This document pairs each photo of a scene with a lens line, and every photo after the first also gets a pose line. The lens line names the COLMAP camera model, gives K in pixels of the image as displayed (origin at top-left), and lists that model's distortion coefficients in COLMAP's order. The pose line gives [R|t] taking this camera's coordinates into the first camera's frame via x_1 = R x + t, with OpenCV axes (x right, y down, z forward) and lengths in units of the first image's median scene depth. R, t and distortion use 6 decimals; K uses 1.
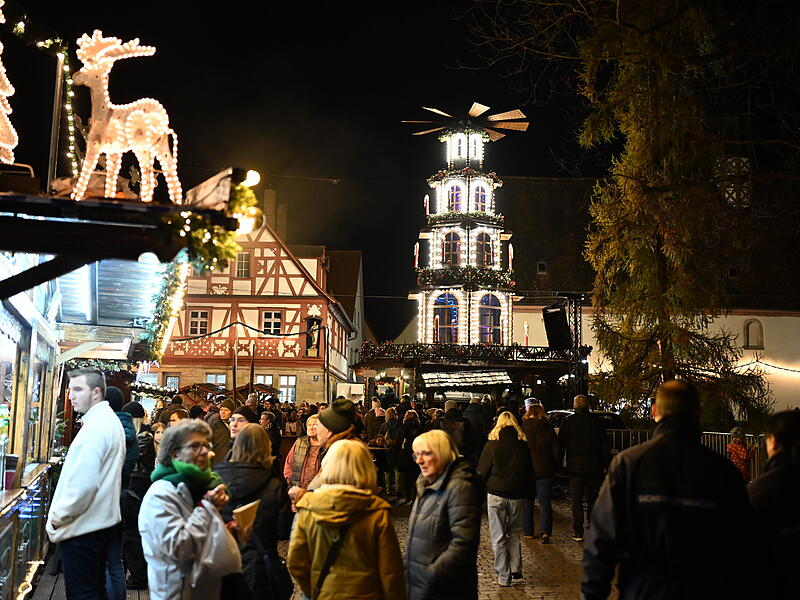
lens RADIAL K [[996.5, 0, 400.0], [0, 996.5, 300.0], [0, 0, 1]] dist [0.009948, -0.003080]
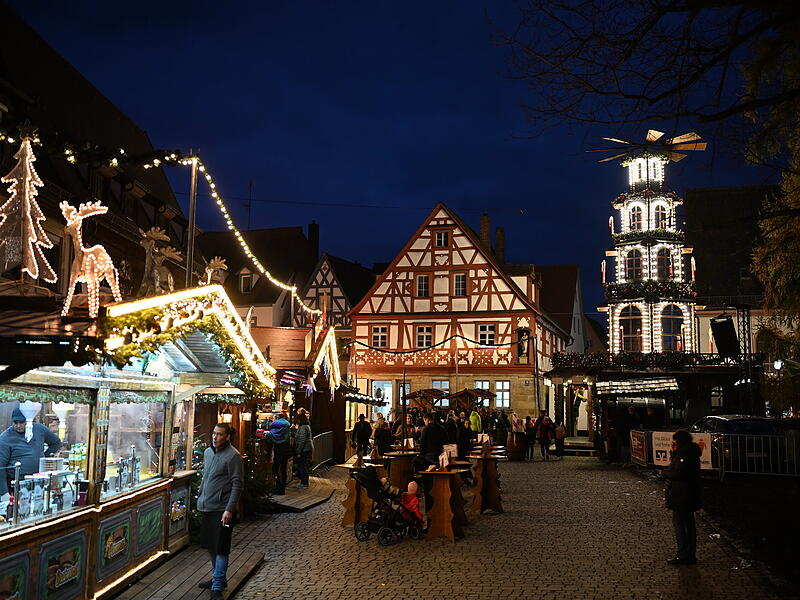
lens RADIAL K [[897.8, 0, 400.0], [0, 897.8, 300.0], [0, 0, 1]] dist [0.001863, -0.015624]
pose [[0.961977, -0.040983, -0.270037, 0.066694], [0.039523, 0.999160, -0.010843, -0.011688], [0.270254, -0.000242, 0.962789, -0.017681]]
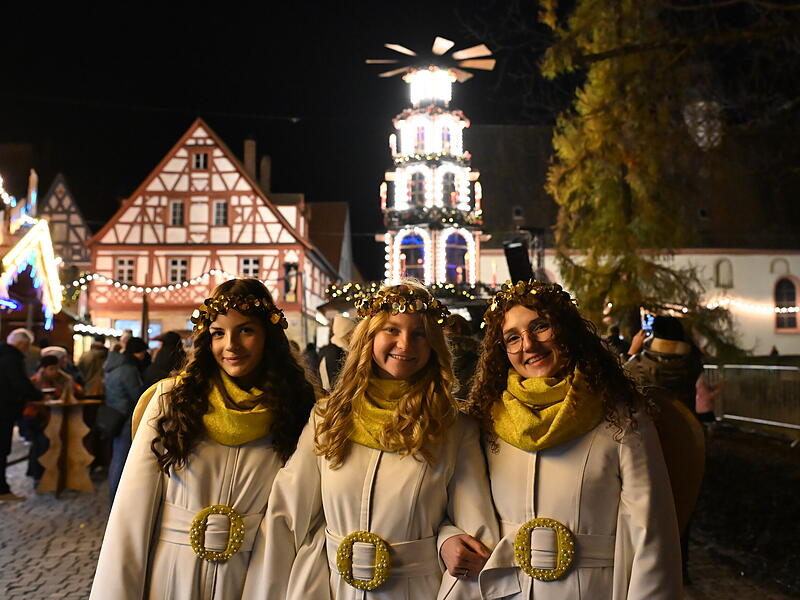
lens RADIAL K [[897.8, 0, 400.0], [0, 897.8, 300.0], [0, 0, 1]] dist [0.001863, -0.015624]
pose [[0.999797, -0.017996, -0.009020, 0.039452], [0.018408, 0.998686, 0.047817, 0.015881], [0.008147, -0.047973, 0.998815, 0.099295]]
